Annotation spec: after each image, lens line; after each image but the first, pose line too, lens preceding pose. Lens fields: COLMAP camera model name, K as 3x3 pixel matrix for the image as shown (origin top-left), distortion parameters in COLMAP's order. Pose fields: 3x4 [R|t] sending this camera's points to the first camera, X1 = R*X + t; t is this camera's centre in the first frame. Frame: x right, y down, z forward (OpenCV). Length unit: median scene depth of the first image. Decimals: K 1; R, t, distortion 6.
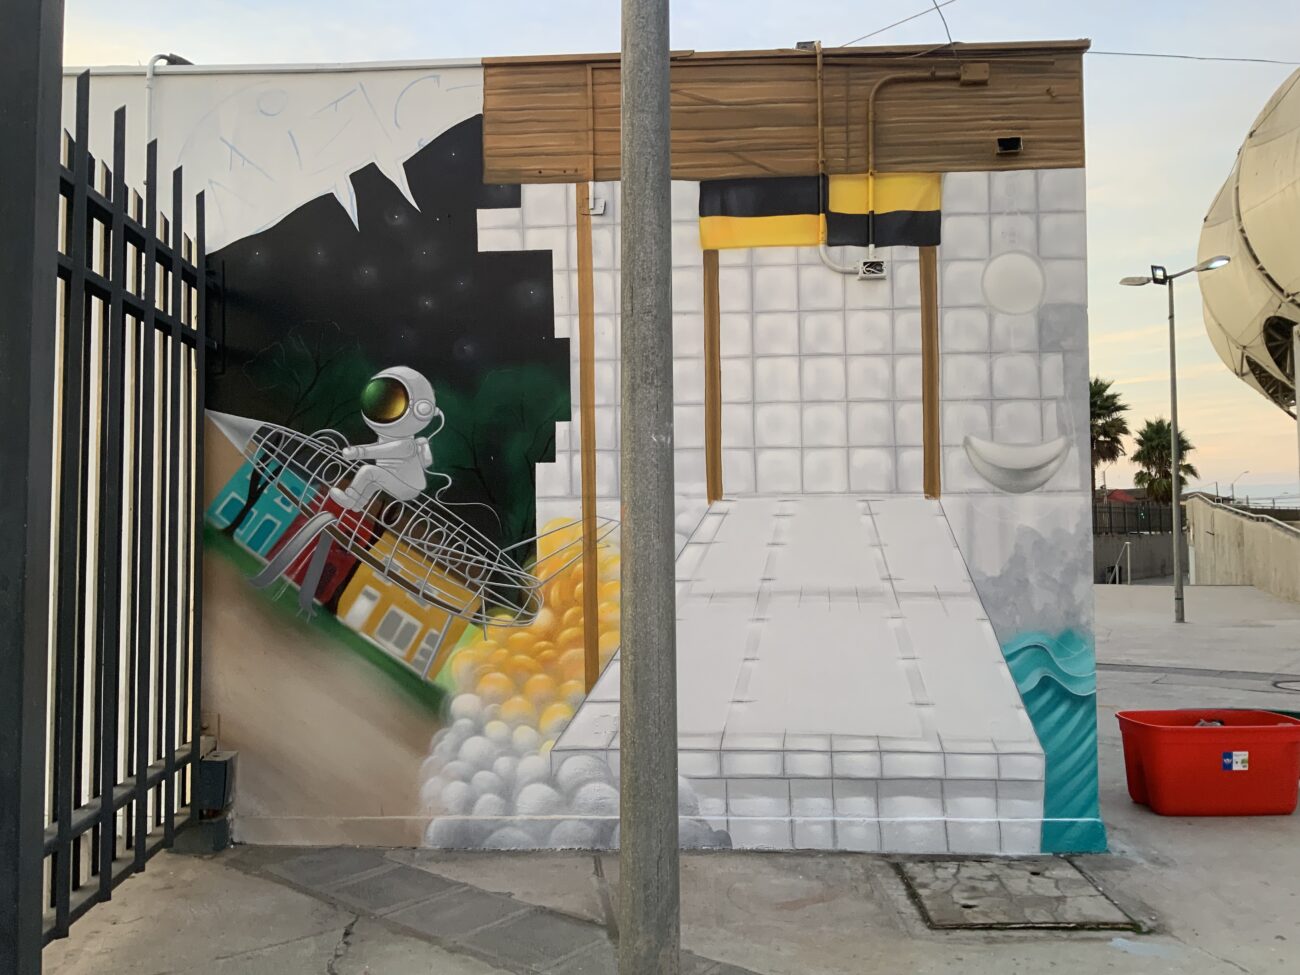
lens RADIAL K [[1064.6, 0, 652.2], [0, 1064.6, 482.4], [0, 0, 1]] dist [0.117060, -0.242598]
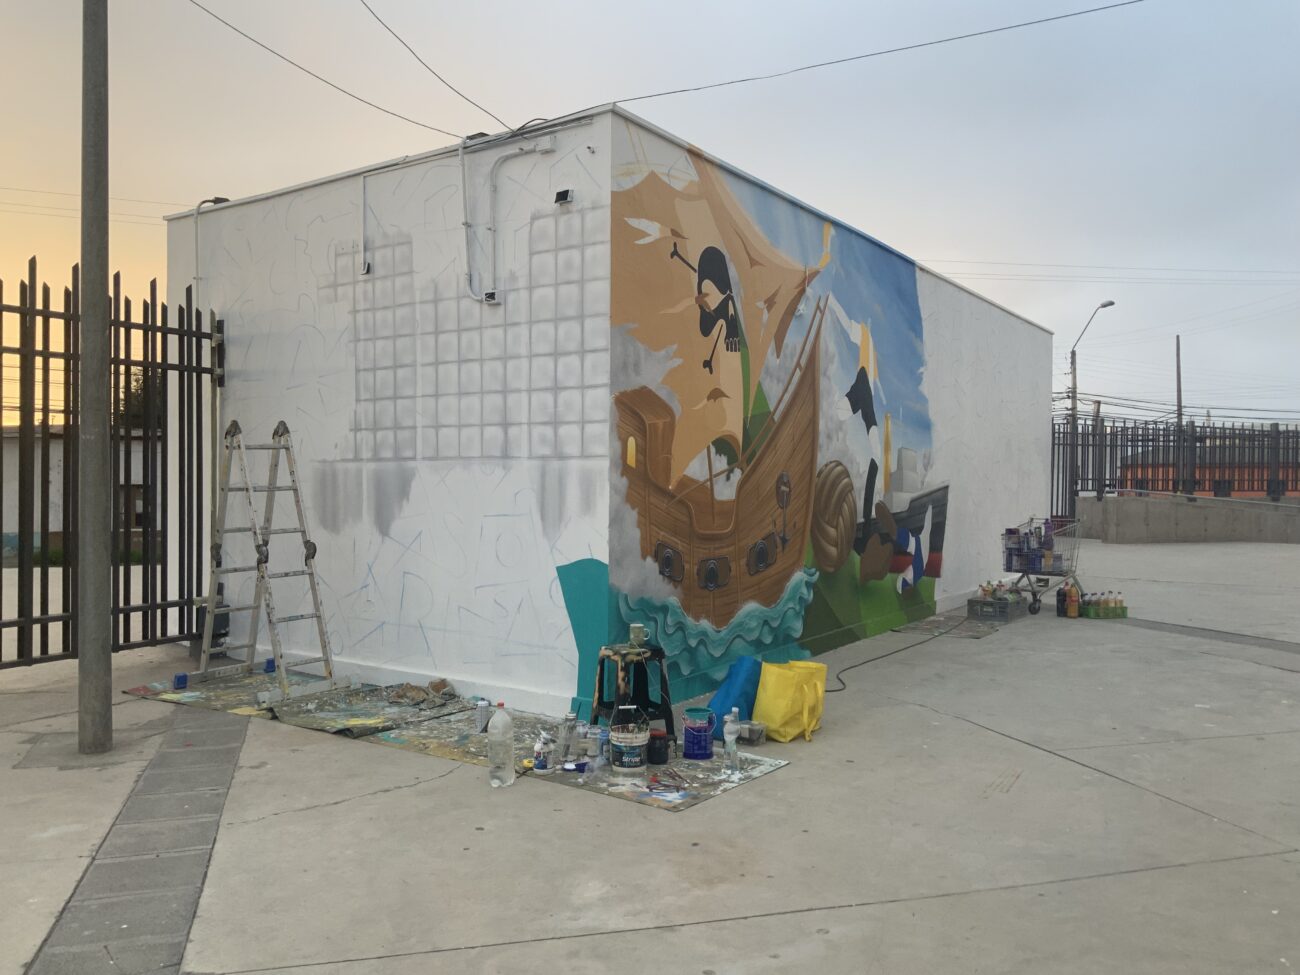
lens RADIAL K [[1064.6, 0, 652.2], [0, 1064.6, 482.4], [0, 0, 1]] dist [0.117060, -0.242598]
pose [[0.832020, 0.014647, -0.554553, 1.148472], [0.013301, 0.998837, 0.046338, -0.019430], [0.554586, -0.045930, 0.830858, -0.056341]]
